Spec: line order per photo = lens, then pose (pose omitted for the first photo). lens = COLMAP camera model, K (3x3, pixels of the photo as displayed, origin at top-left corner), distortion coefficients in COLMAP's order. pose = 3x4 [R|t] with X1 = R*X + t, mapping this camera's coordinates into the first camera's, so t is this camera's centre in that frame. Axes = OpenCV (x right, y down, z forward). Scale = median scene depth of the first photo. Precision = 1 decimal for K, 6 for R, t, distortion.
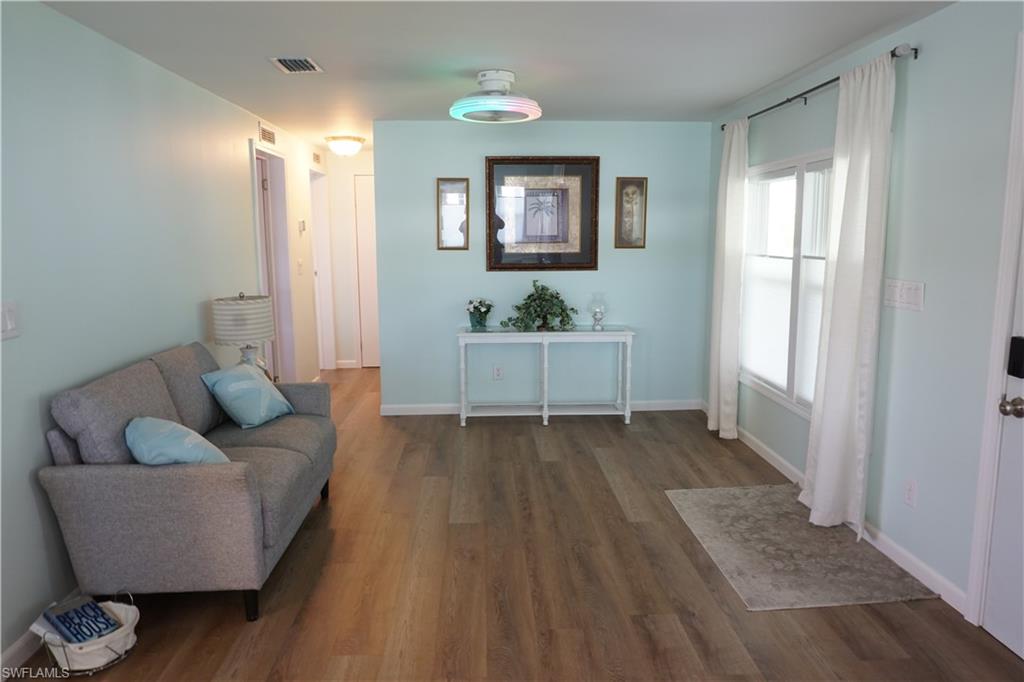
lens RADIAL K [[689.5, 0, 511.3], [0, 689.5, 340.3], [0, 0, 1]] dist [-0.039326, 0.030831]
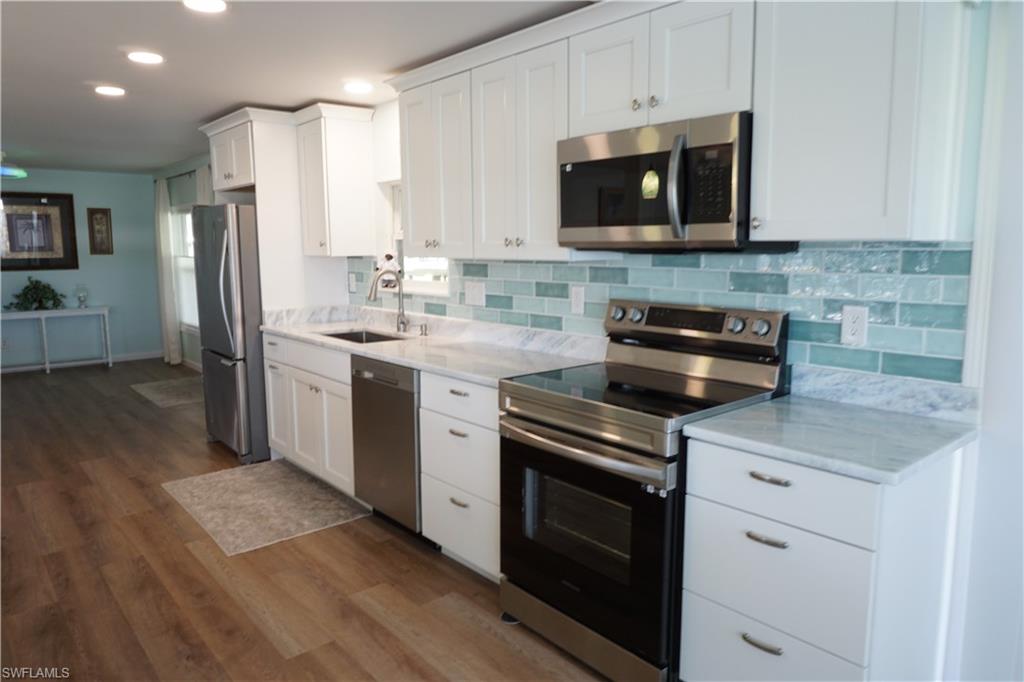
lens RADIAL K [[689.5, 0, 511.3], [0, 689.5, 340.3], [0, 0, 1]] dist [-0.039326, 0.030831]
pose [[0.788547, -0.084778, 0.609103, -0.051837], [0.093085, 0.995495, 0.018049, 0.117561], [-0.607889, 0.042466, 0.792885, -0.770759]]
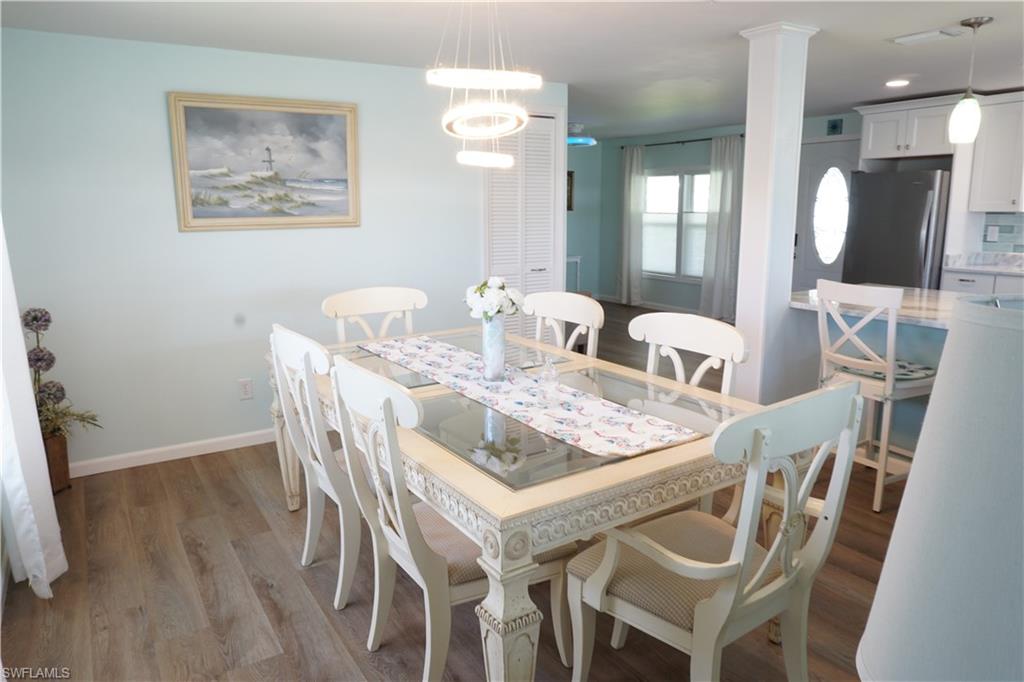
lens RADIAL K [[689.5, 0, 511.3], [0, 689.5, 340.3], [0, 0, 1]] dist [-0.039326, 0.030831]
pose [[0.811928, -0.111235, 0.573062, -1.019358], [0.086650, 0.993767, 0.070129, 0.065076], [-0.577291, -0.007284, 0.816506, -0.383338]]
